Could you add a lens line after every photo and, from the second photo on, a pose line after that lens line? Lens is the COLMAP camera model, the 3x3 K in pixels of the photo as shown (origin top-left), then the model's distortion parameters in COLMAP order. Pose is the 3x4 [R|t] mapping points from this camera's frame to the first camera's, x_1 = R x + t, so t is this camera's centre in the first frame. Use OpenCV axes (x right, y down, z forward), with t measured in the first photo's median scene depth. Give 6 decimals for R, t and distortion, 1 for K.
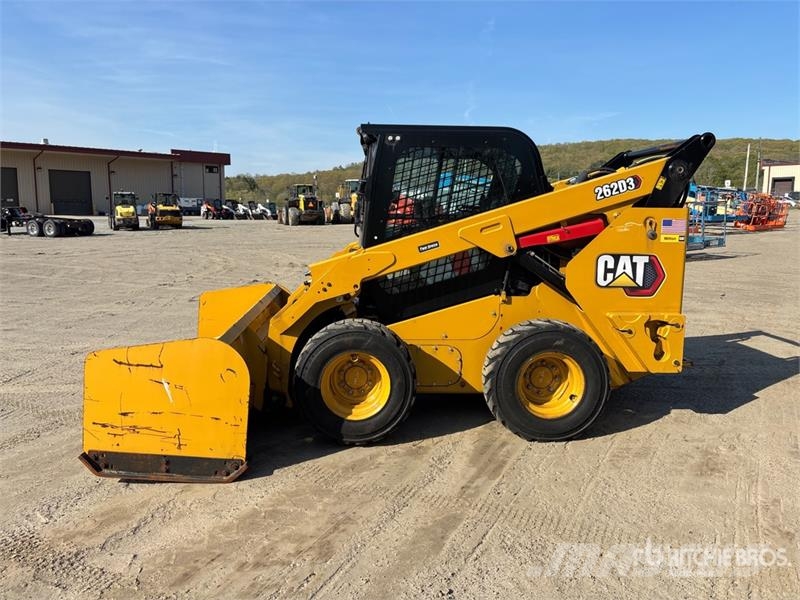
lens RADIAL K [[606.5, 0, 395.9], [0, 606.5, 288.1], [0, 0, 1]] dist [0.041275, -0.046920]
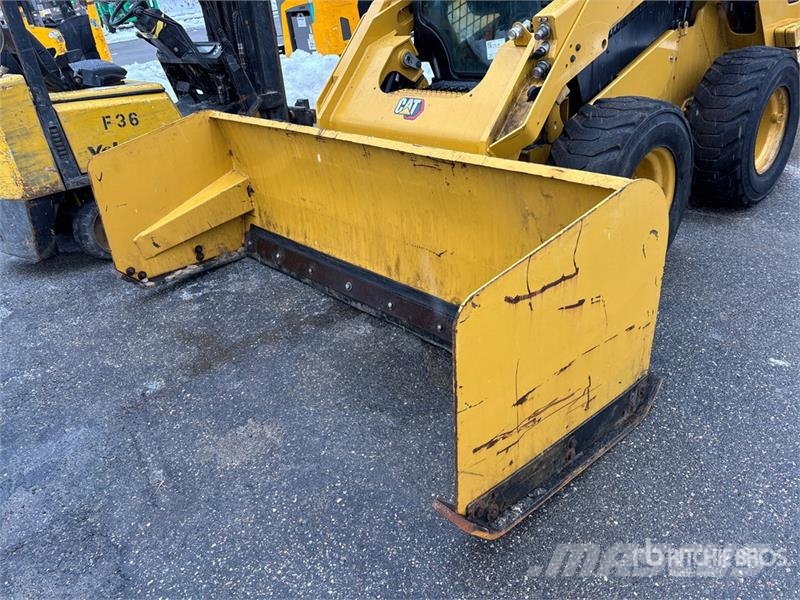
lens RADIAL K [[606.5, 0, 396.4], [0, 606.5, 305.1], [0, 0, 1]] dist [0.041275, -0.046920]
pose [[0.767882, -0.384265, 0.512540, -0.610079], [0.193652, 0.901917, 0.386064, -0.040408], [-0.610619, -0.197197, 0.766980, 0.618054]]
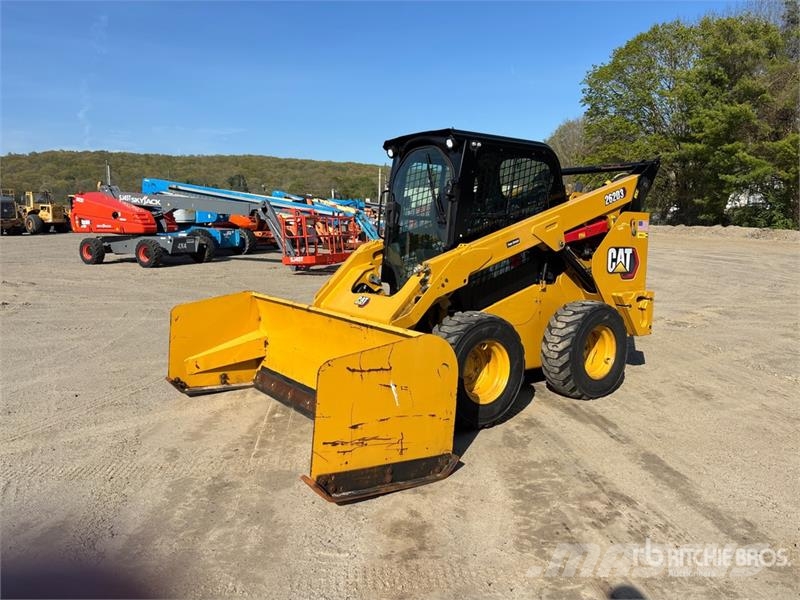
lens RADIAL K [[606.5, 0, 397.4], [0, 606.5, 294.1], [0, 0, 1]] dist [0.041275, -0.046920]
pose [[0.835329, -0.055166, 0.546975, -0.743627], [0.061333, 0.998093, 0.006996, 0.005882], [-0.546318, 0.027704, 0.837120, 0.172963]]
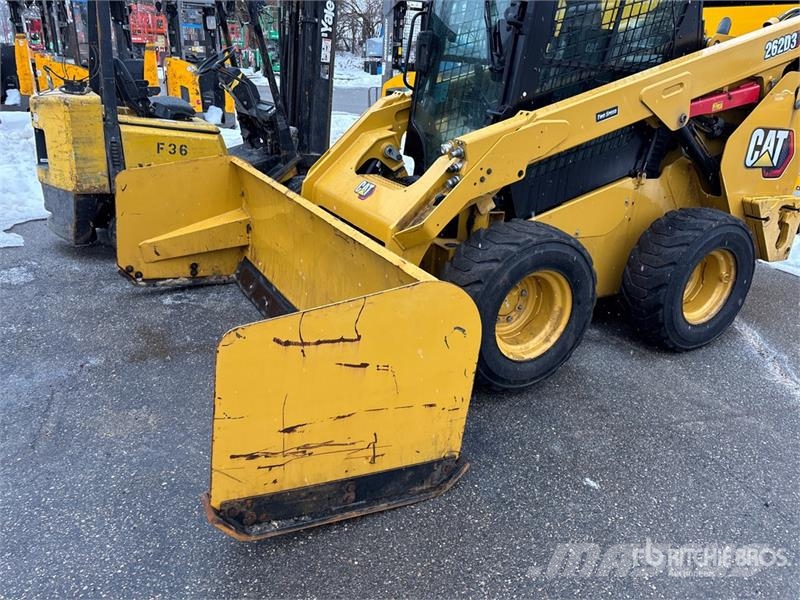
lens RADIAL K [[606.5, 0, 403.1], [0, 606.5, 304.5], [0, 0, 1]] dist [0.041275, -0.046920]
pose [[0.892119, -0.111448, 0.437839, -0.492495], [-0.008816, 0.964620, 0.263498, -0.038719], [-0.451714, -0.238932, 0.859573, 0.437207]]
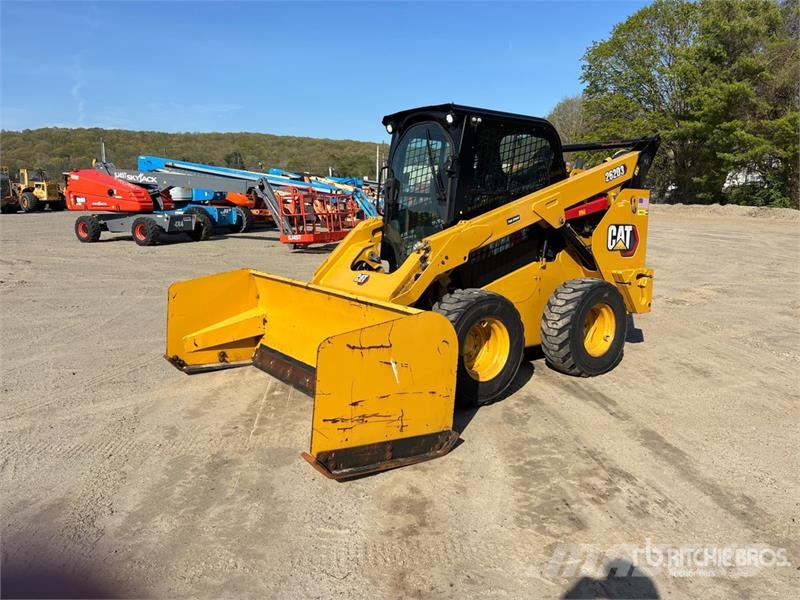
lens RADIAL K [[606.5, 0, 400.2], [0, 606.5, 286.9], [0, 0, 1]] dist [0.041275, -0.046920]
pose [[0.830833, -0.067946, 0.552358, -0.743115], [0.061320, 0.997652, 0.030488, 0.008477], [-0.553133, 0.008541, 0.833049, 0.179857]]
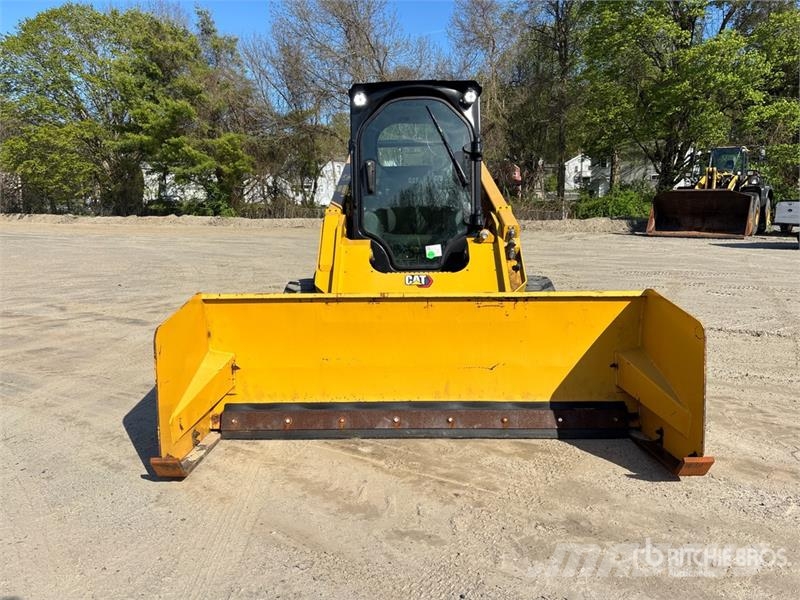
lens RADIAL K [[606.5, 0, 394.6], [0, 606.5, 297.8], [0, 0, 1]] dist [0.041275, -0.046920]
pose [[0.083047, -0.134812, 0.987385, -1.100604], [0.142007, 0.982297, 0.122173, -0.069253], [-0.986376, 0.130069, 0.100721, 1.095259]]
